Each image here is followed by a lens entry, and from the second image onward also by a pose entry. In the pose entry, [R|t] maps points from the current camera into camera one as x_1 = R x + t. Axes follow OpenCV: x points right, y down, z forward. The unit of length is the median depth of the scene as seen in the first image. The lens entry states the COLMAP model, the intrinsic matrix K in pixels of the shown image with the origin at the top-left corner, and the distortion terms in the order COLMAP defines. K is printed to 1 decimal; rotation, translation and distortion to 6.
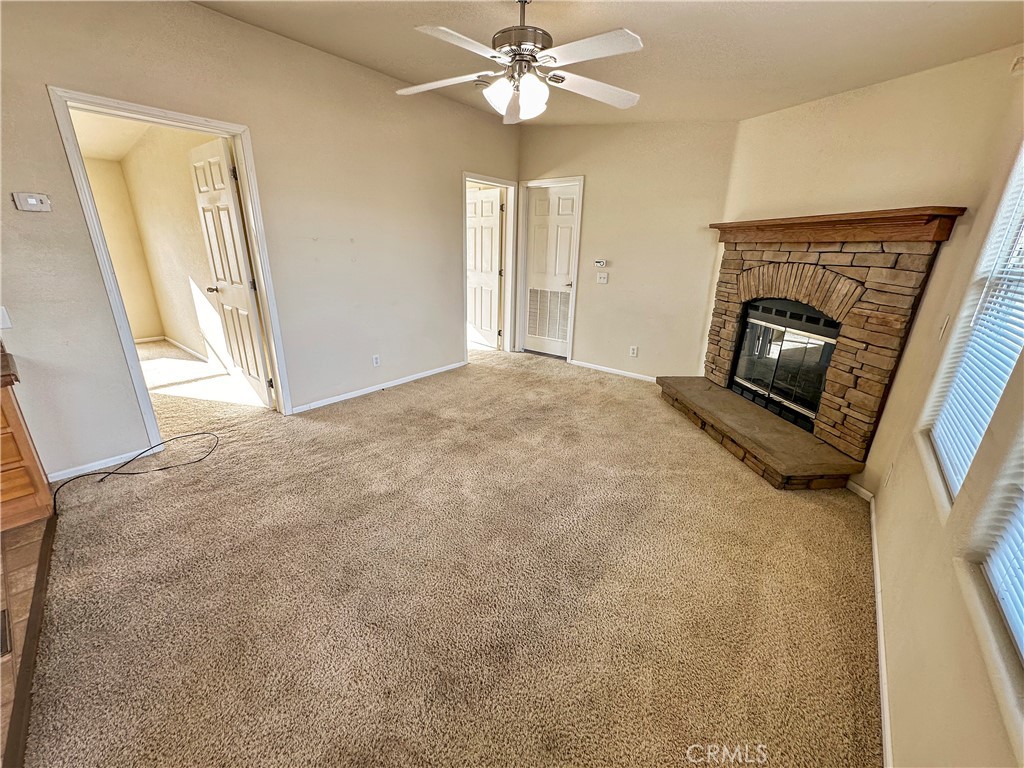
lens RADIAL K [[404.5, 0, 506.7], [0, 404.5, 377.3], [0, 0, 1]] dist [-0.000155, 0.000008]
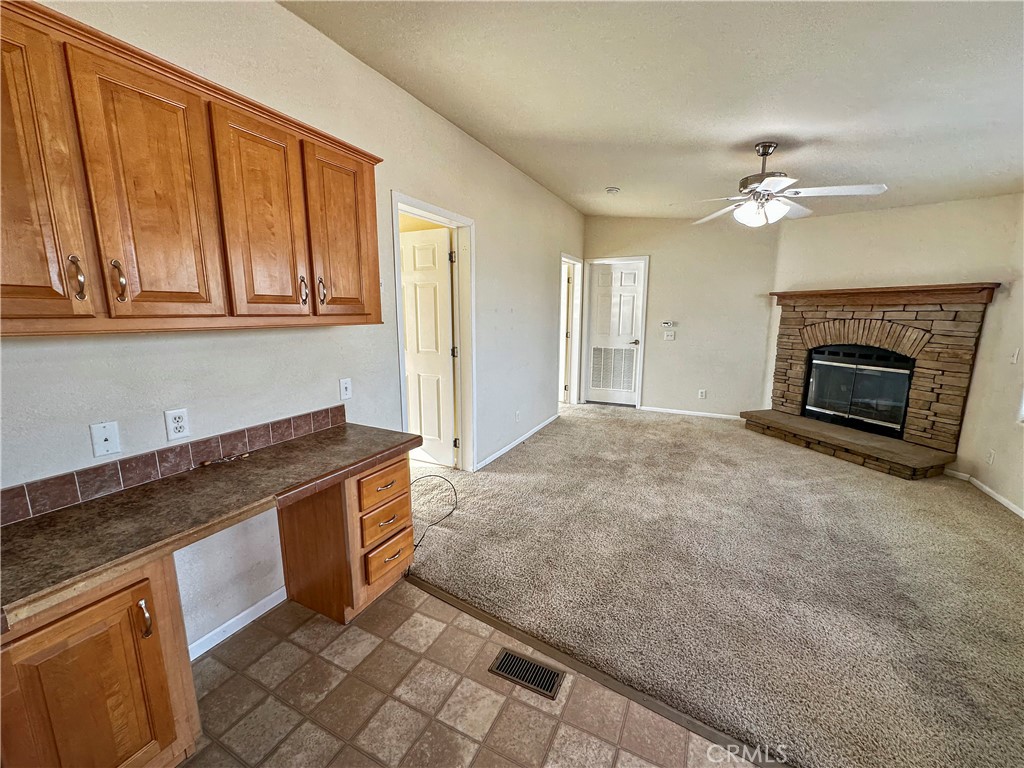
lens RADIAL K [[404.5, 0, 506.7], [0, 404.5, 377.3], [0, 0, 1]] dist [-0.000155, 0.000008]
pose [[0.976714, -0.057338, 0.206742, -0.798143], [0.087687, 0.986153, -0.140762, 0.007297], [-0.195809, 0.155613, 0.968217, -0.091460]]
